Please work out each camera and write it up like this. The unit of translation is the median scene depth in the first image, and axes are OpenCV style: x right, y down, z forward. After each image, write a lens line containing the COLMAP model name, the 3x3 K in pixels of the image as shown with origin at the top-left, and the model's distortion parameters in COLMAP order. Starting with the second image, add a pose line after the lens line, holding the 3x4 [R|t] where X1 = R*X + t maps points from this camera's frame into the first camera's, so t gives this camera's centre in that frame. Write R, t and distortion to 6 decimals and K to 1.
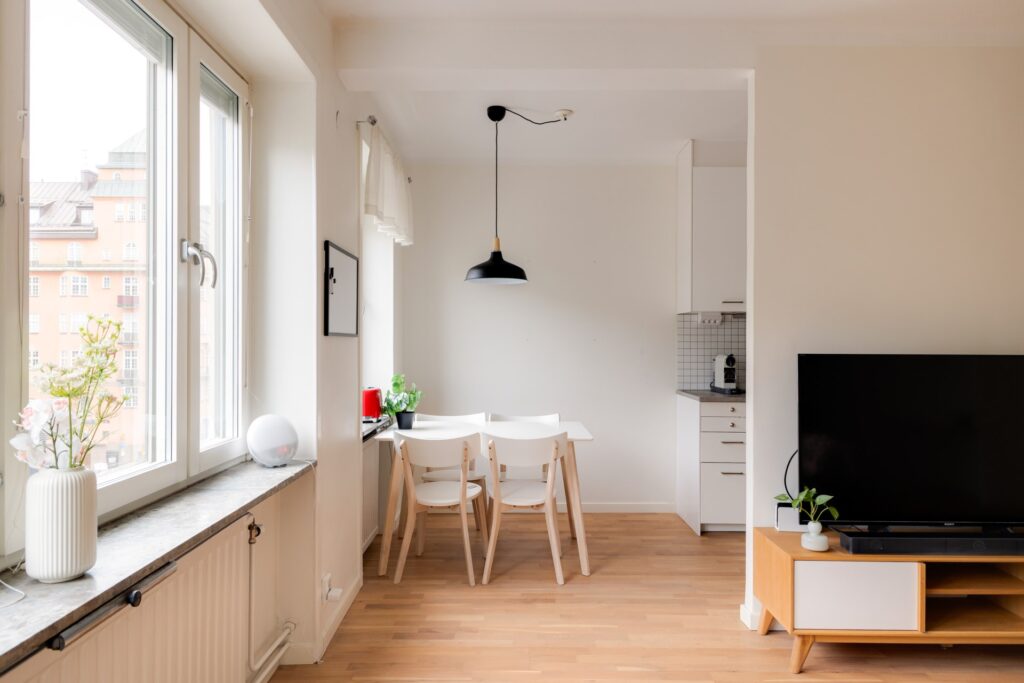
lens RADIAL K [[770.7, 0, 512.3], [0, 770.7, 338.1], [0, 0, 1]] dist [0.008786, 0.005836]
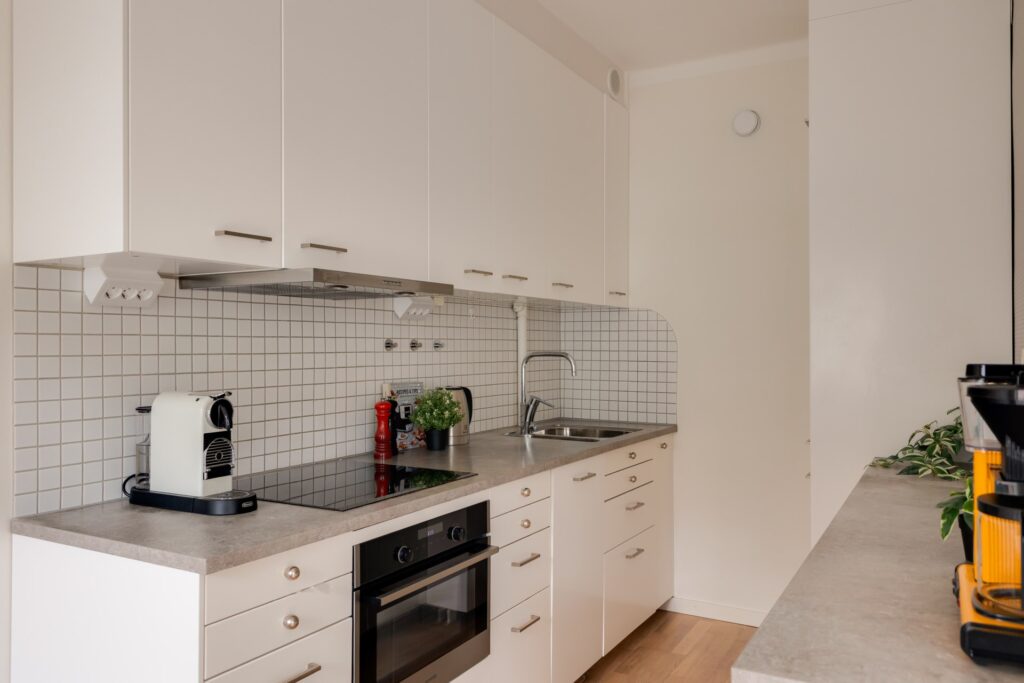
lens RADIAL K [[770.7, 0, 513.7], [0, 770.7, 341.1], [0, 0, 1]] dist [0.008786, 0.005836]
pose [[0.493116, 0.001933, 0.869961, 0.049354], [-0.003179, 0.999995, -0.000420, -0.001674], [-0.869958, -0.002558, 0.493120, 0.686990]]
